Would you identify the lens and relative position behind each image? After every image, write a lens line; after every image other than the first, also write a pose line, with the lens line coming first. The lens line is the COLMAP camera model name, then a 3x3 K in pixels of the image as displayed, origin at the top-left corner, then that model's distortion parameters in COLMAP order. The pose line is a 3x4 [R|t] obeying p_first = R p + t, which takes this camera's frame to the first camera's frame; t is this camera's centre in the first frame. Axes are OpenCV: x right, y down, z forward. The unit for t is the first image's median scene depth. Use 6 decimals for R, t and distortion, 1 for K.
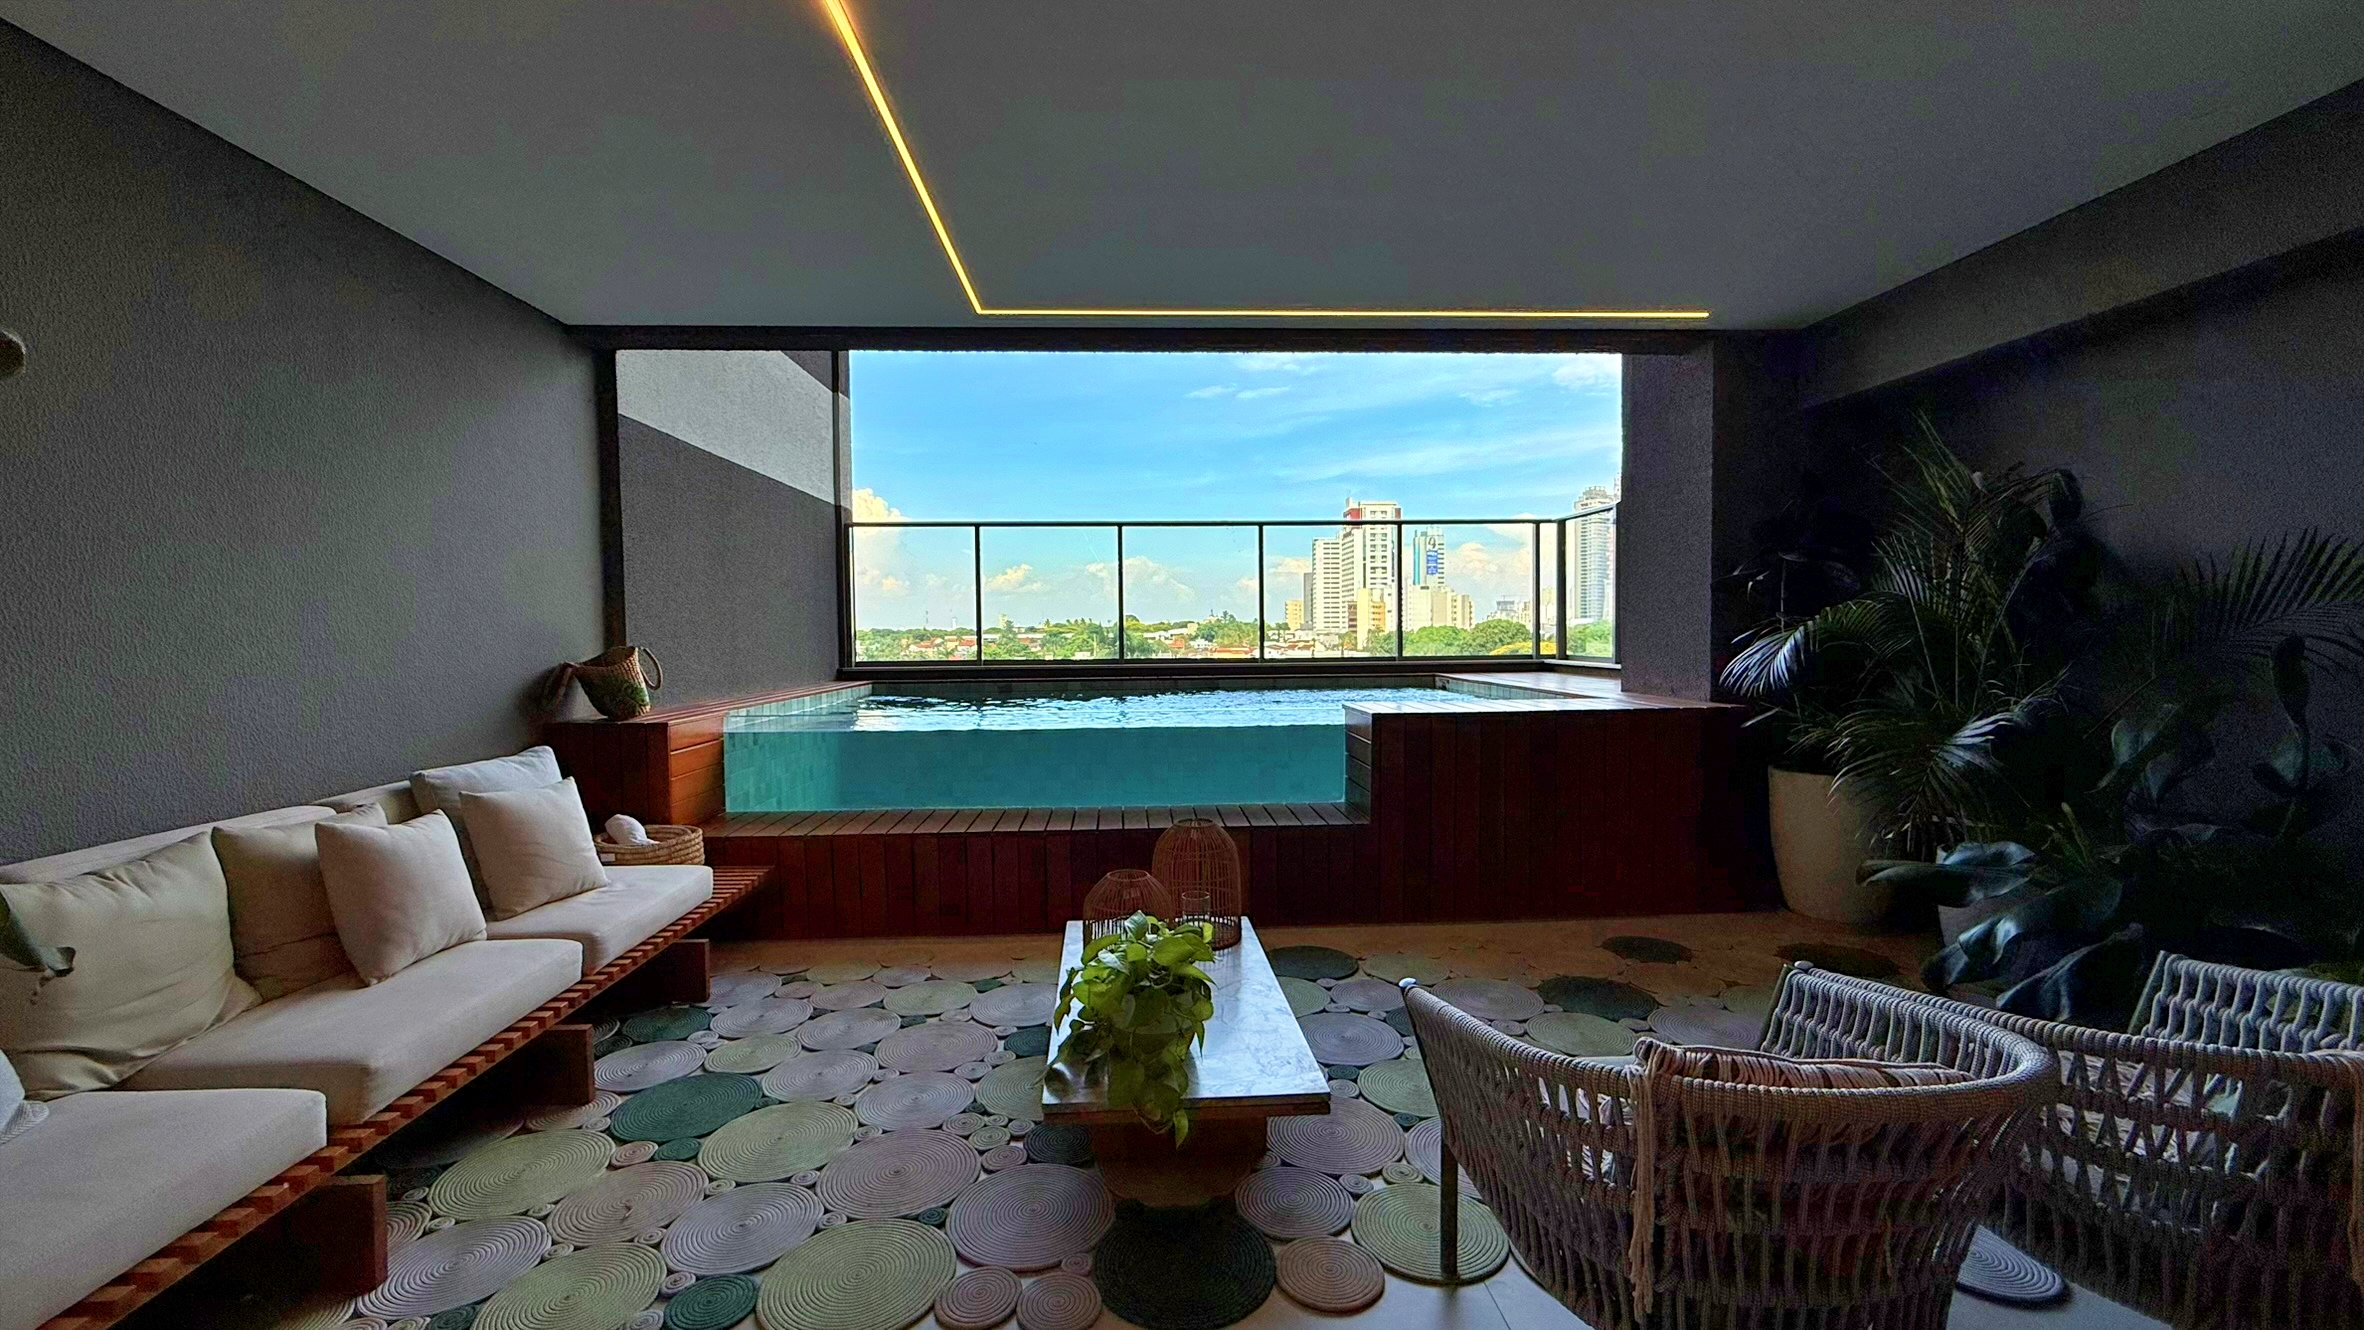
lens RADIAL K [[940.8, 0, 1201.8], [0, 940.8, 665.1], [0, 0, 1]] dist [0.000813, -0.000625]
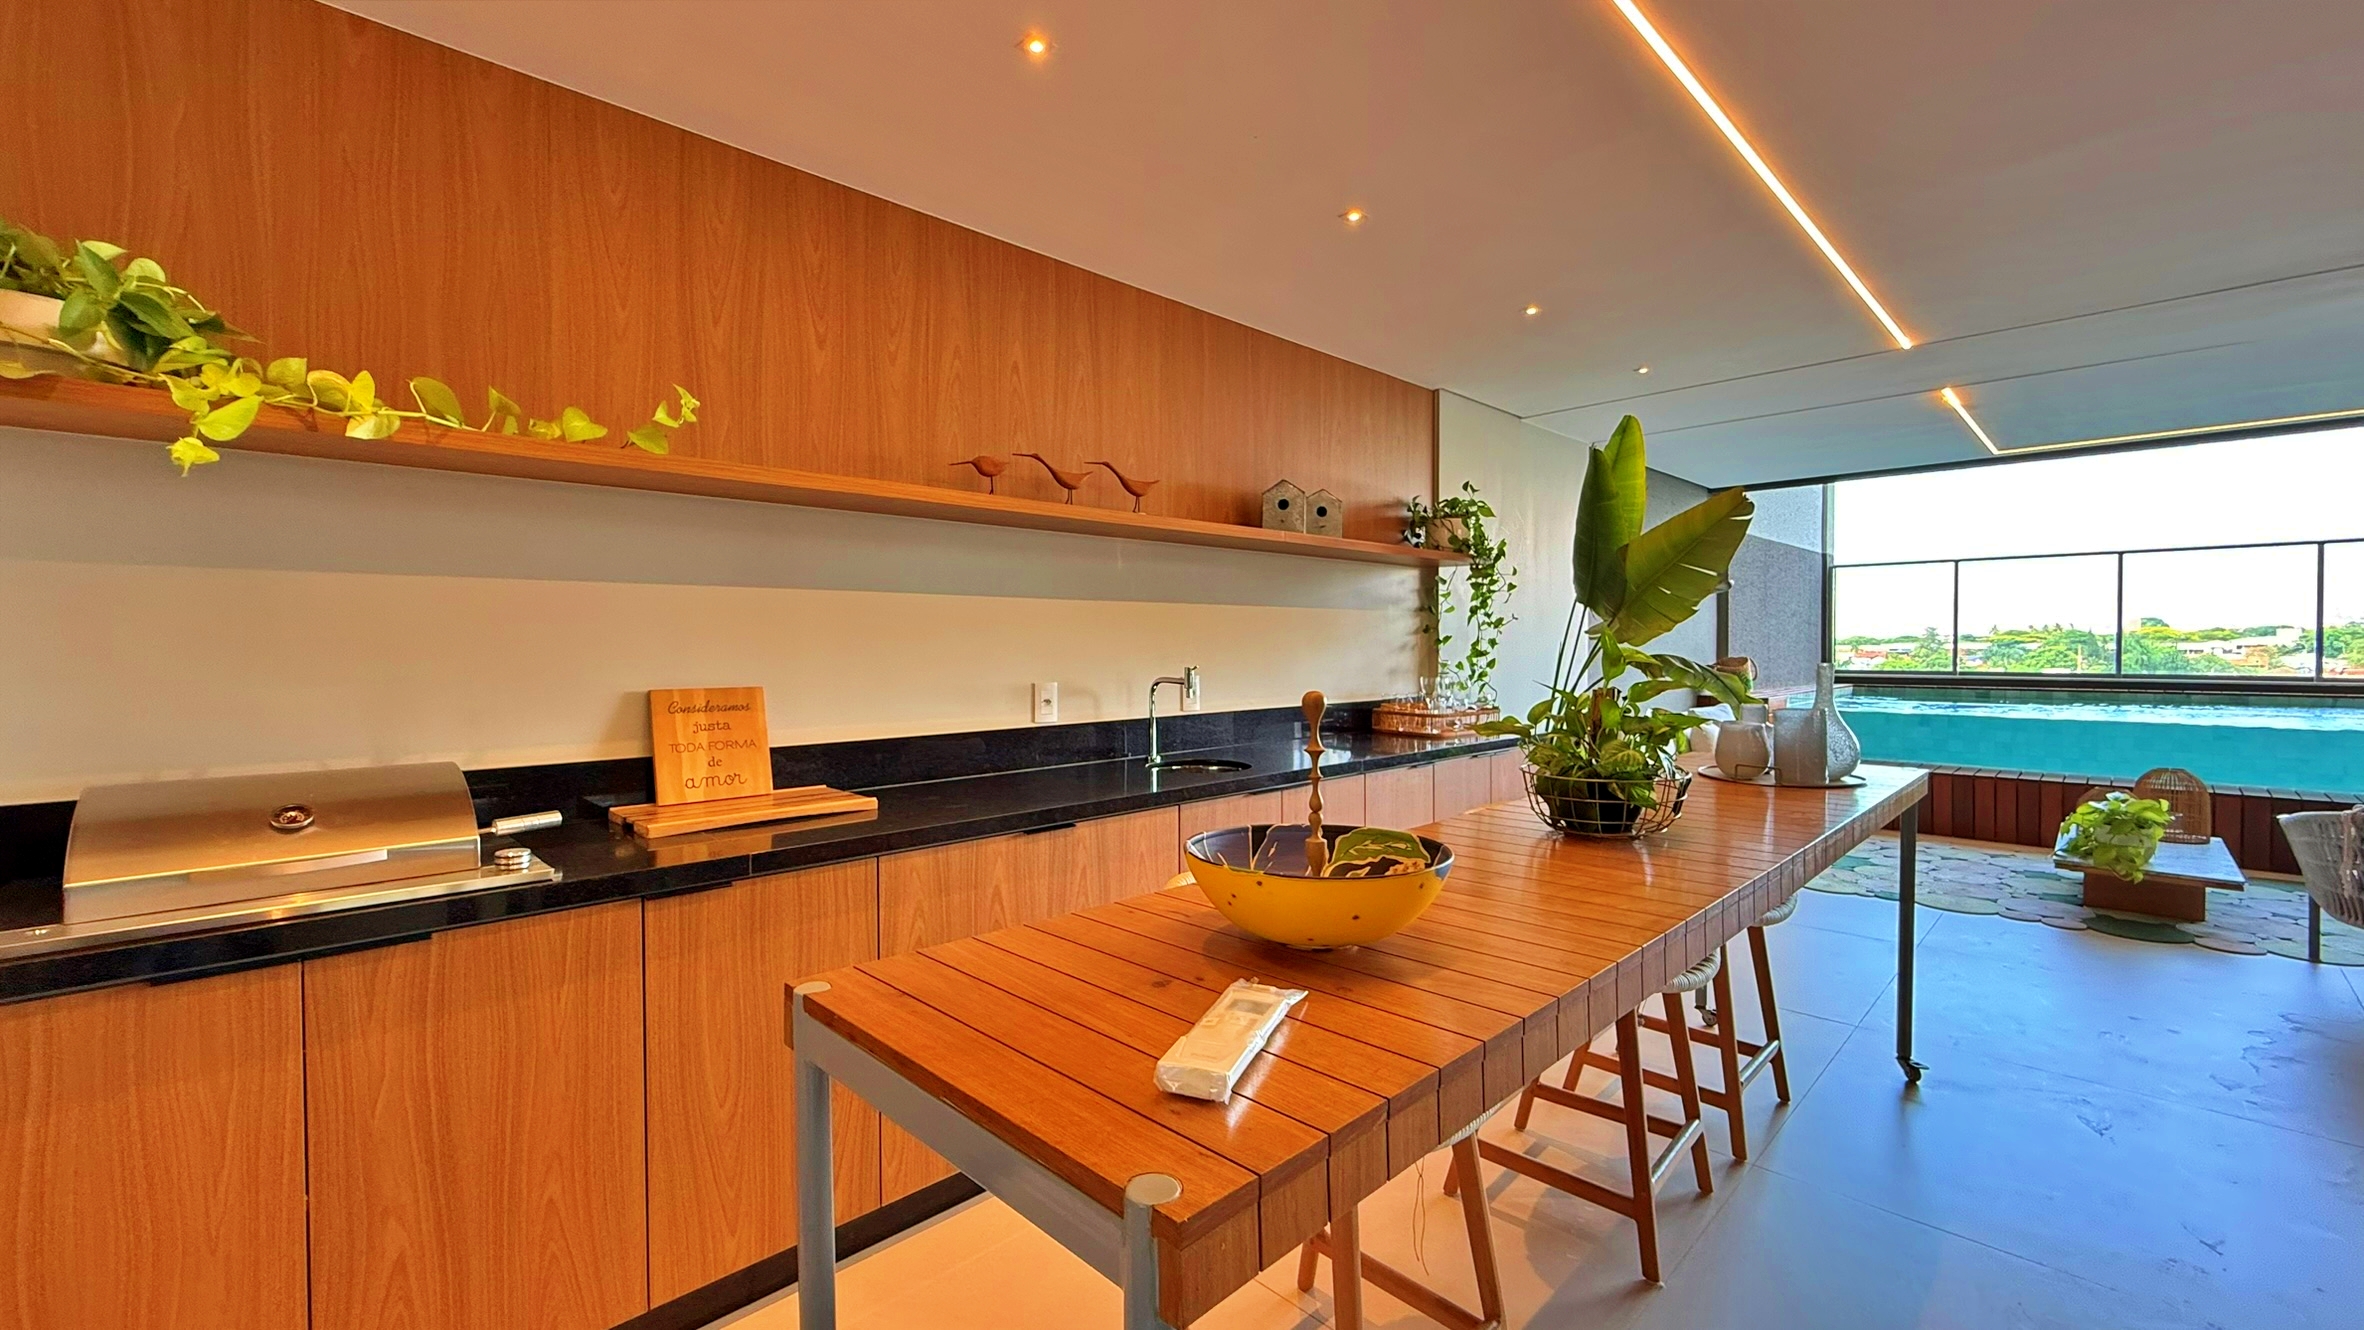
lens RADIAL K [[940.8, 0, 1161.9], [0, 940.8, 656.2], [0, 0, 1]] dist [0.000813, -0.000625]
pose [[0.632366, 0.016964, -0.774484, 0.047579], [-0.030495, 0.999530, -0.003006, 0.008091], [0.774069, 0.025519, 0.632587, -0.456584]]
